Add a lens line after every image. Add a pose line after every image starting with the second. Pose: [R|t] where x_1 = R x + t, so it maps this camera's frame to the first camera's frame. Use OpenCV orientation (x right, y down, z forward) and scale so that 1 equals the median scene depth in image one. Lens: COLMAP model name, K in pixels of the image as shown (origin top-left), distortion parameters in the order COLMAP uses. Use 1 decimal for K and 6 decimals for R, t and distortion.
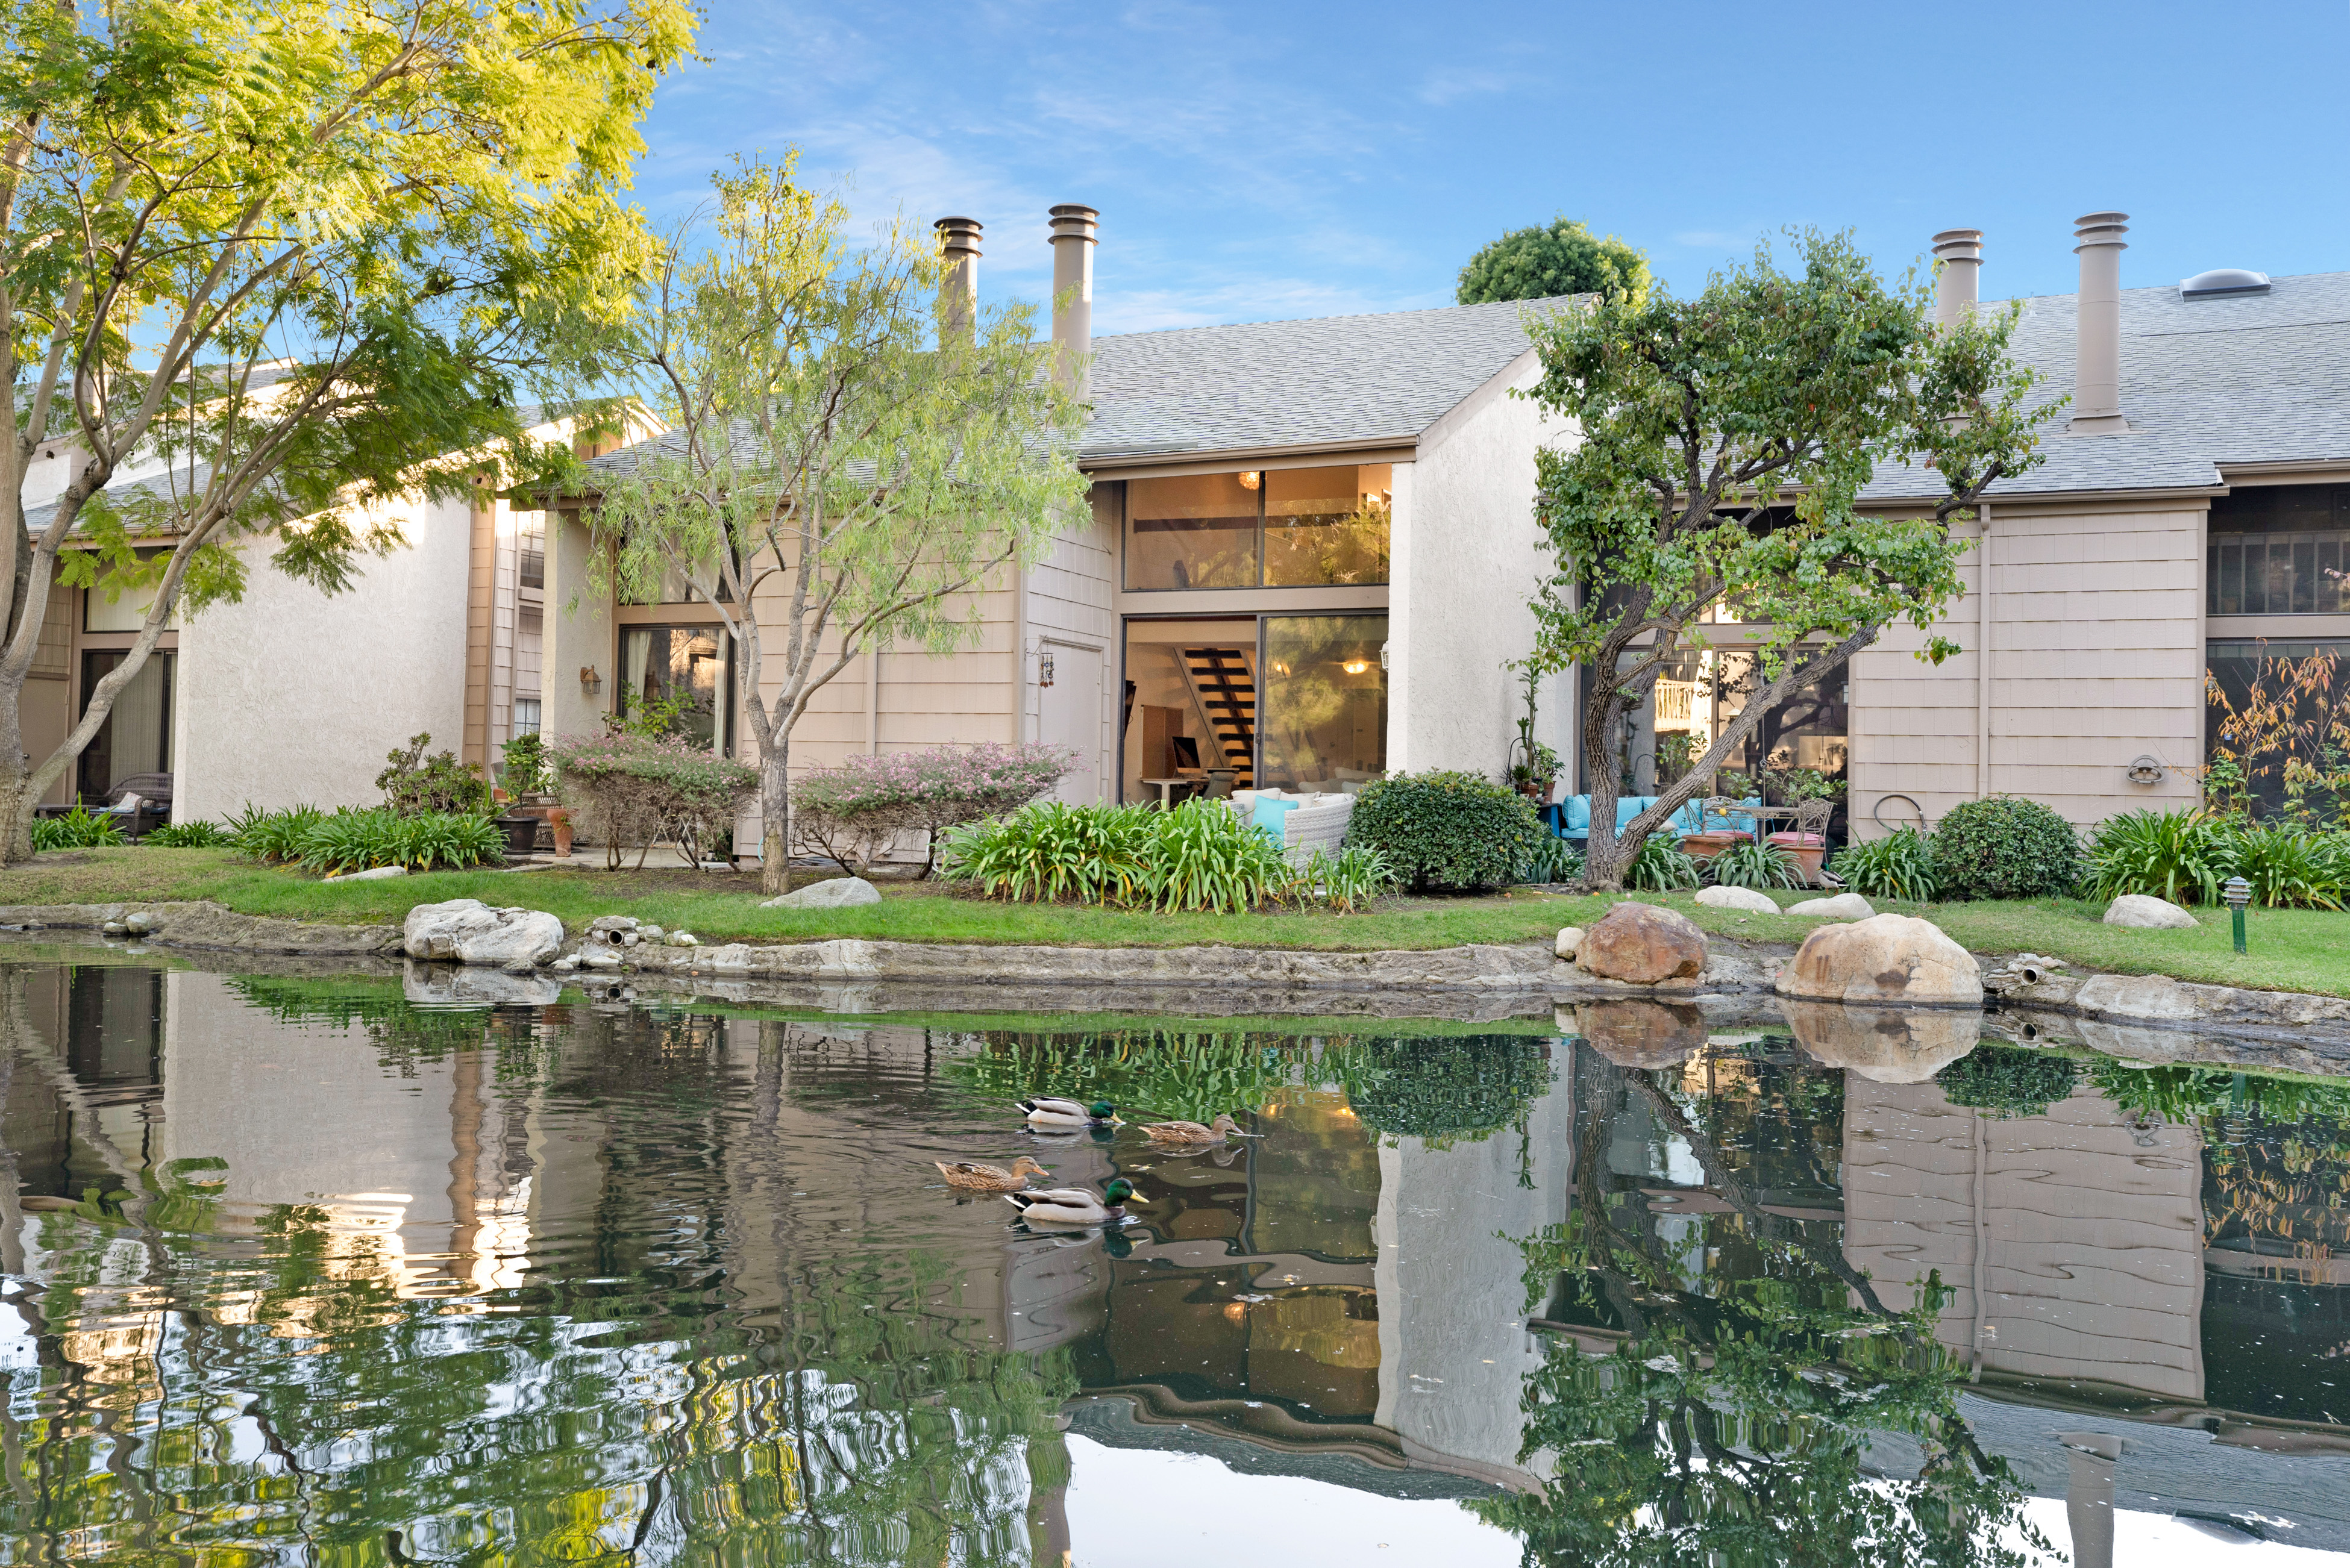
lens RADIAL K [[1886.2, 0, 1175.0], [0, 1886.2, 784.0], [0, 0, 1]] dist [-0.030539, 0.003544]
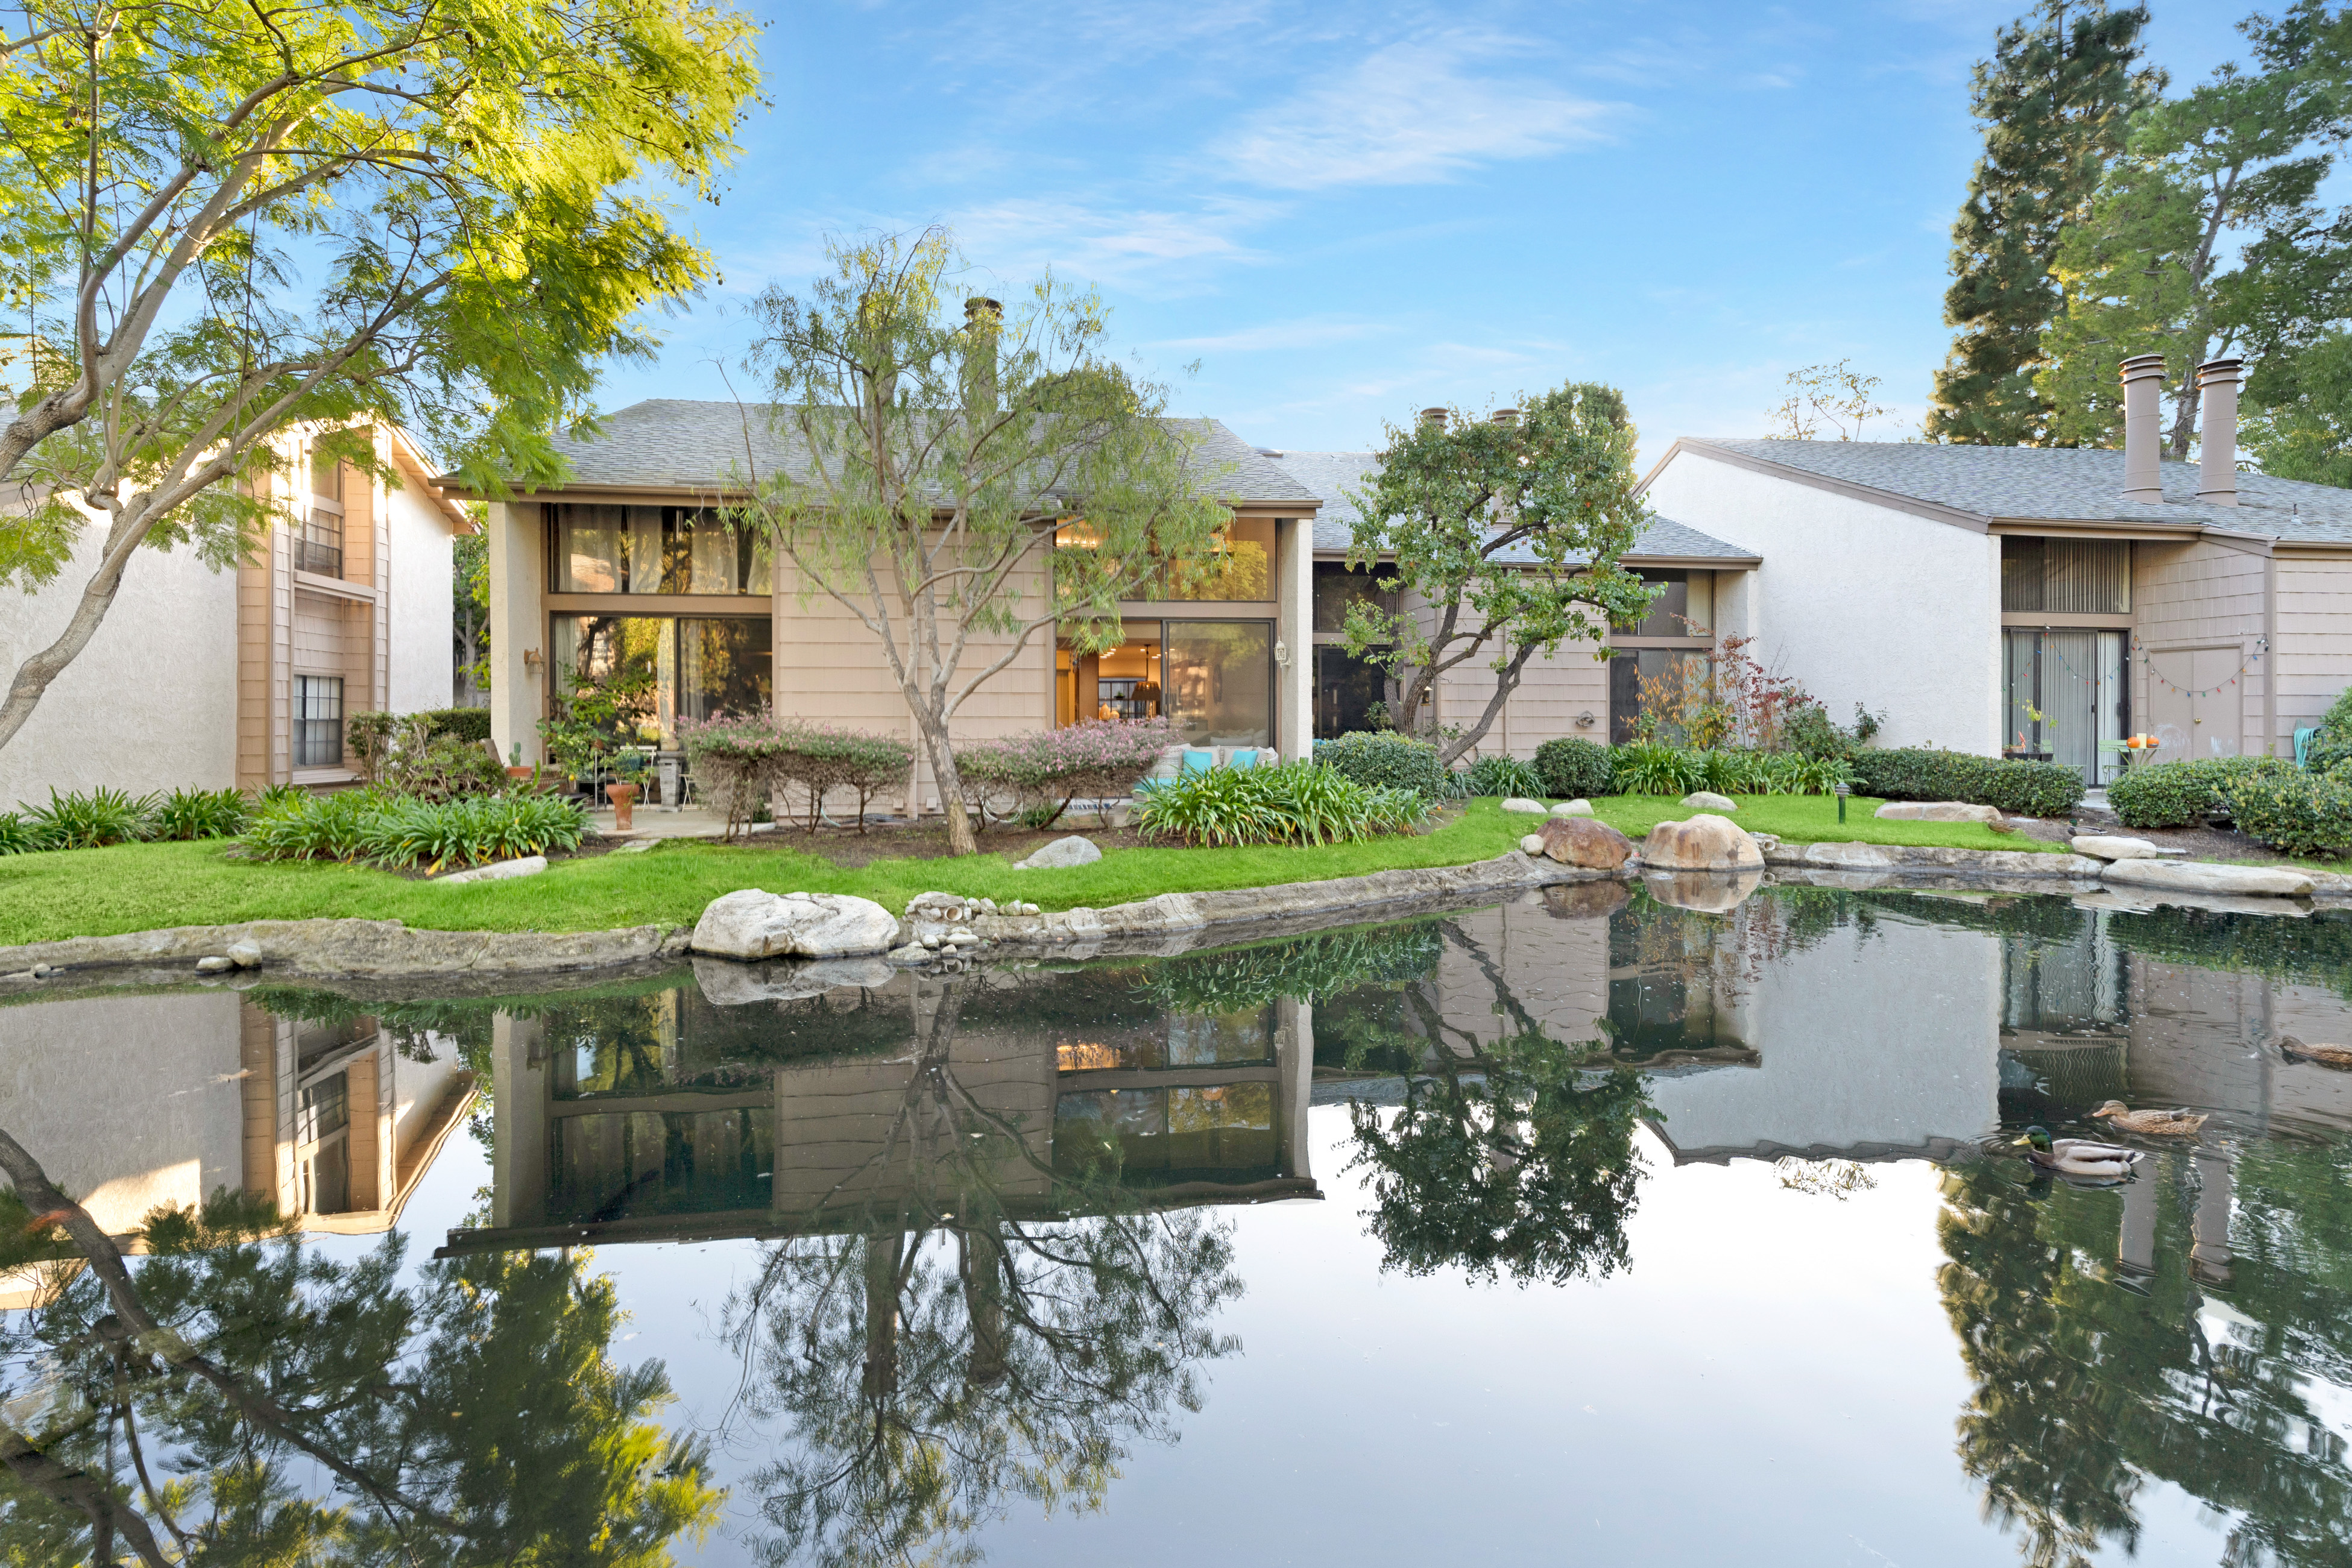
lens RADIAL K [[1085.3, 0, 1172.3], [0, 1085.3, 742.5], [0, 0, 1]] dist [0.010220, -0.000200]
pose [[0.854850, -0.031772, 0.517902, -0.508237], [0.019329, 0.999381, 0.029405, -0.030958], [-0.518516, -0.015126, 0.854934, 0.411847]]
